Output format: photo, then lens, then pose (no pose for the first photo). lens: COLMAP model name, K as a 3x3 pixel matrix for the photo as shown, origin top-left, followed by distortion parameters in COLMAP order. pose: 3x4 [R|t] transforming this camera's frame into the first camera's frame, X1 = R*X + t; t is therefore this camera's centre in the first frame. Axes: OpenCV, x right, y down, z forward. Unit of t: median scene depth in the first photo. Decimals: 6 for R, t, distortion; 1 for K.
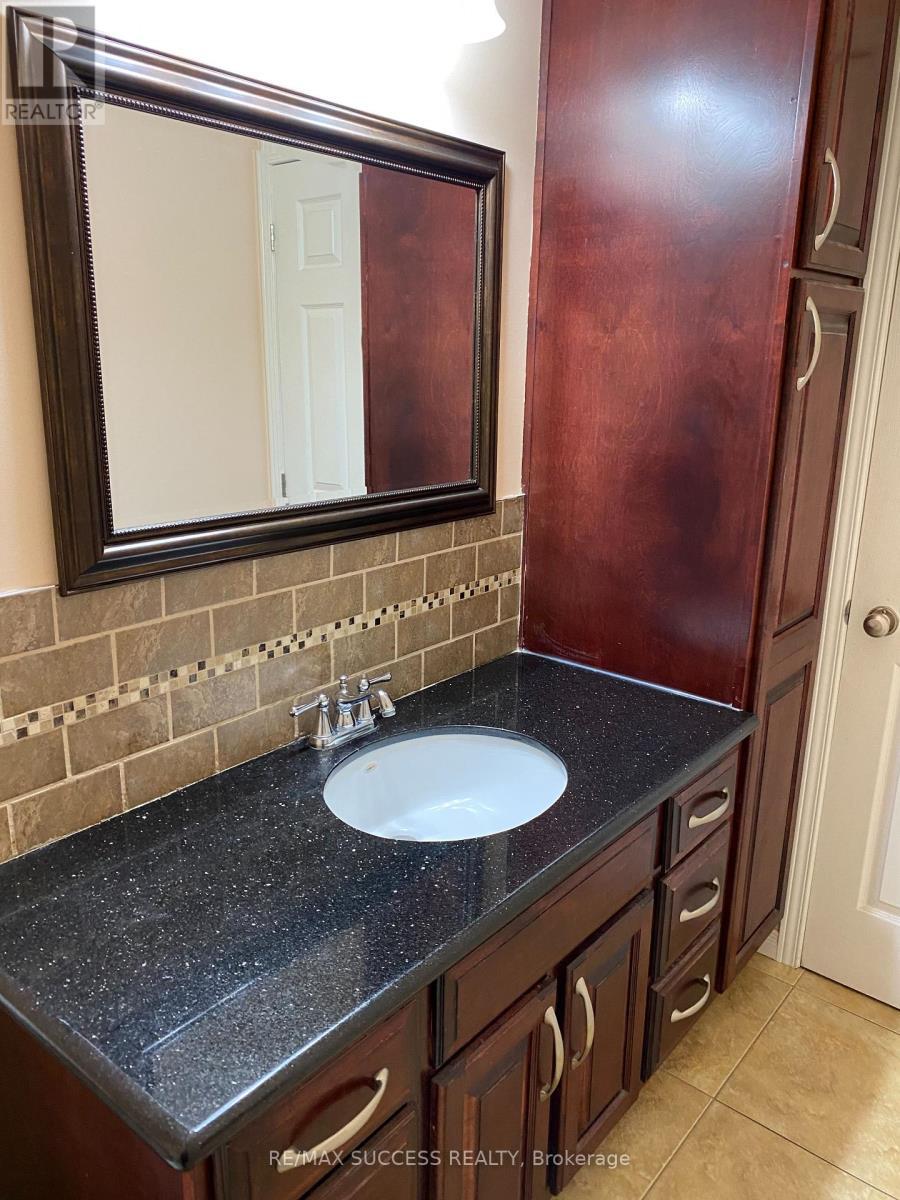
lens RADIAL K [[909.3, 0, 449.9], [0, 909.3, 599.3], [0, 0, 1]] dist [0.042214, -0.005673]
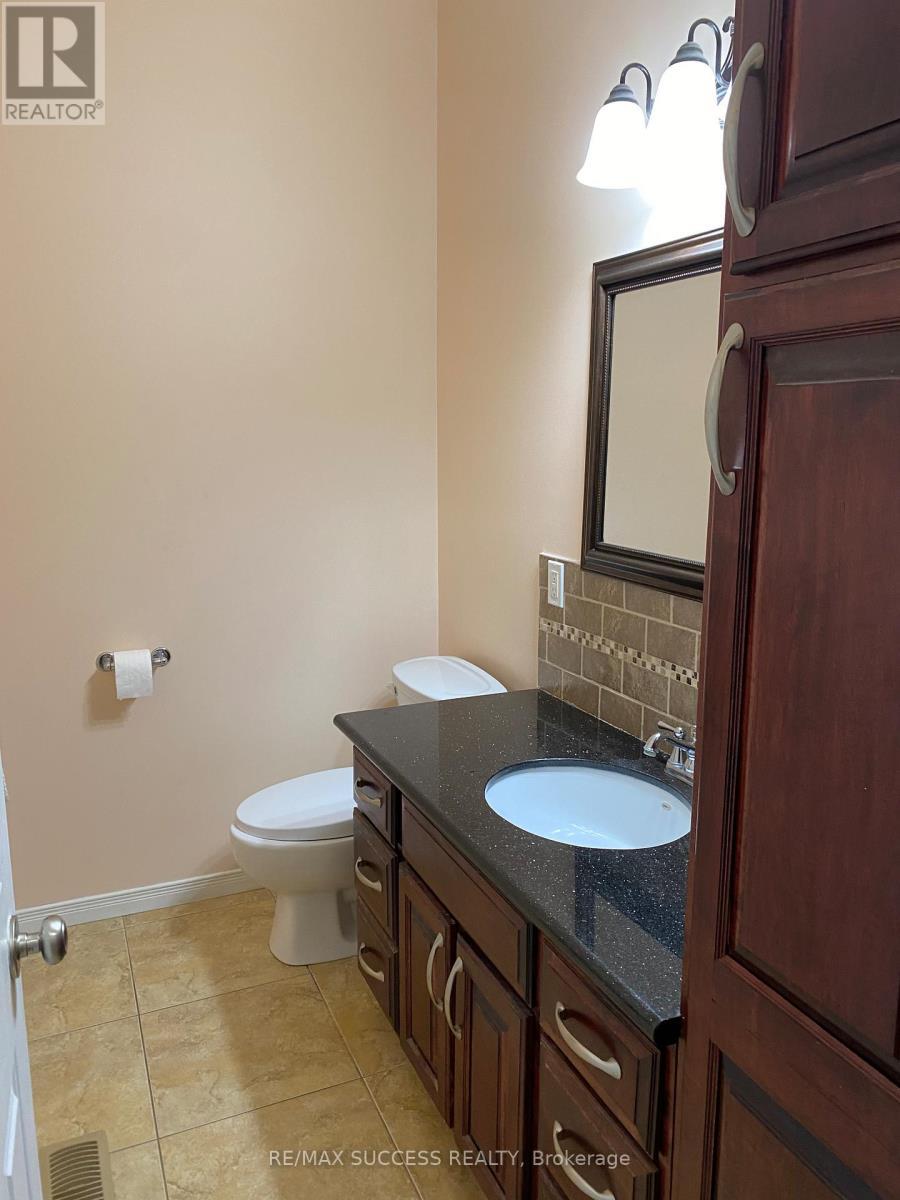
lens RADIAL K [[909.3, 0, 450.3], [0, 909.3, 600.0], [0, 0, 1]] dist [0.042214, -0.005673]
pose [[-0.460819, 0.149014, -0.874895, 1.111758], [-0.232184, 0.931227, 0.280903, -0.343342], [0.856584, 0.332582, -0.394529, 1.313156]]
